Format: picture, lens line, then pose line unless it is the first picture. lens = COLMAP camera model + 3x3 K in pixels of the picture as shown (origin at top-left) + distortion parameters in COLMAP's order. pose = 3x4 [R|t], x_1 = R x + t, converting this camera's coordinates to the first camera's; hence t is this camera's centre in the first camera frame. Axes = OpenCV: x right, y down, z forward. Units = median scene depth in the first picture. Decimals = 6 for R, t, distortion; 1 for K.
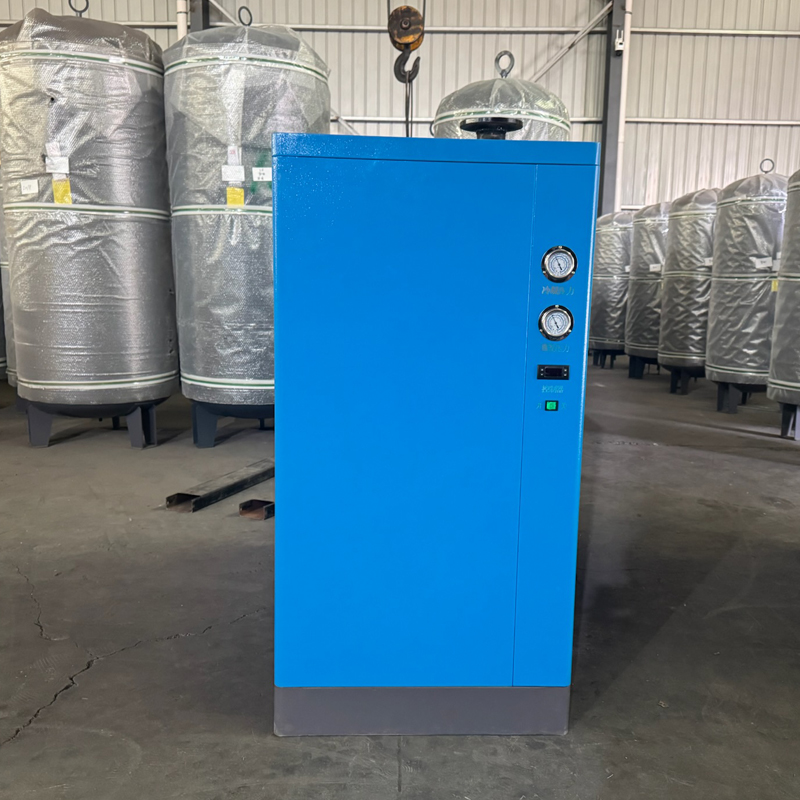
lens RADIAL K [[794.1, 0, 404.8], [0, 794.1, 404.3], [0, 0, 1]] dist [0.015024, 0.000000]
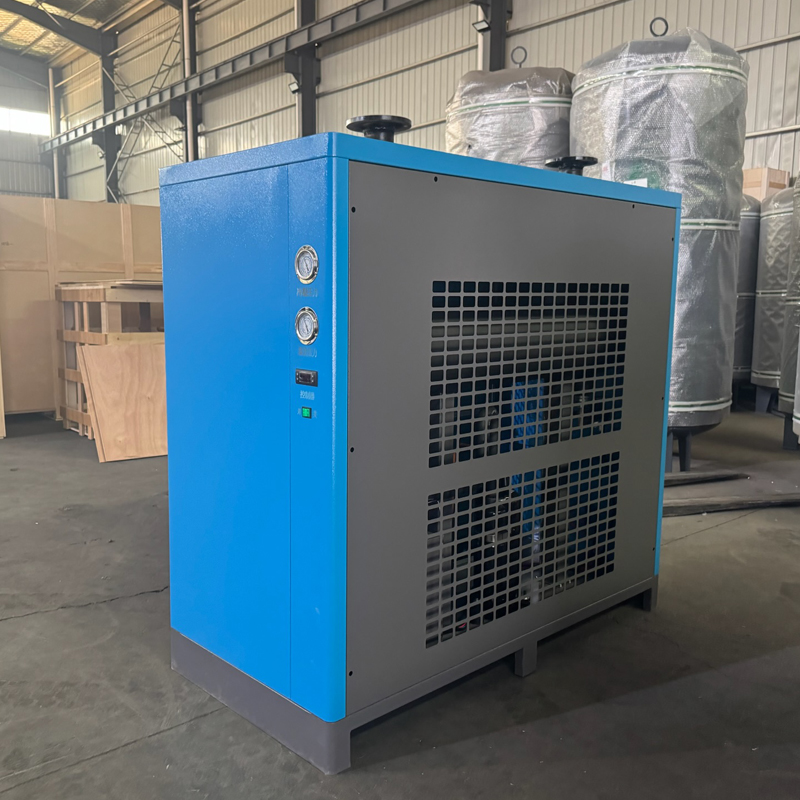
lens RADIAL K [[794.1, 0, 404.6], [0, 794.1, 394.5], [0, 0, 1]] dist [0.015024, 0.000000]
pose [[0.665167, 0.077869, -0.742624, 0.388965], [-0.111304, 0.993776, 0.004509, -0.014852], [0.738353, 0.079658, 0.669694, 0.178751]]
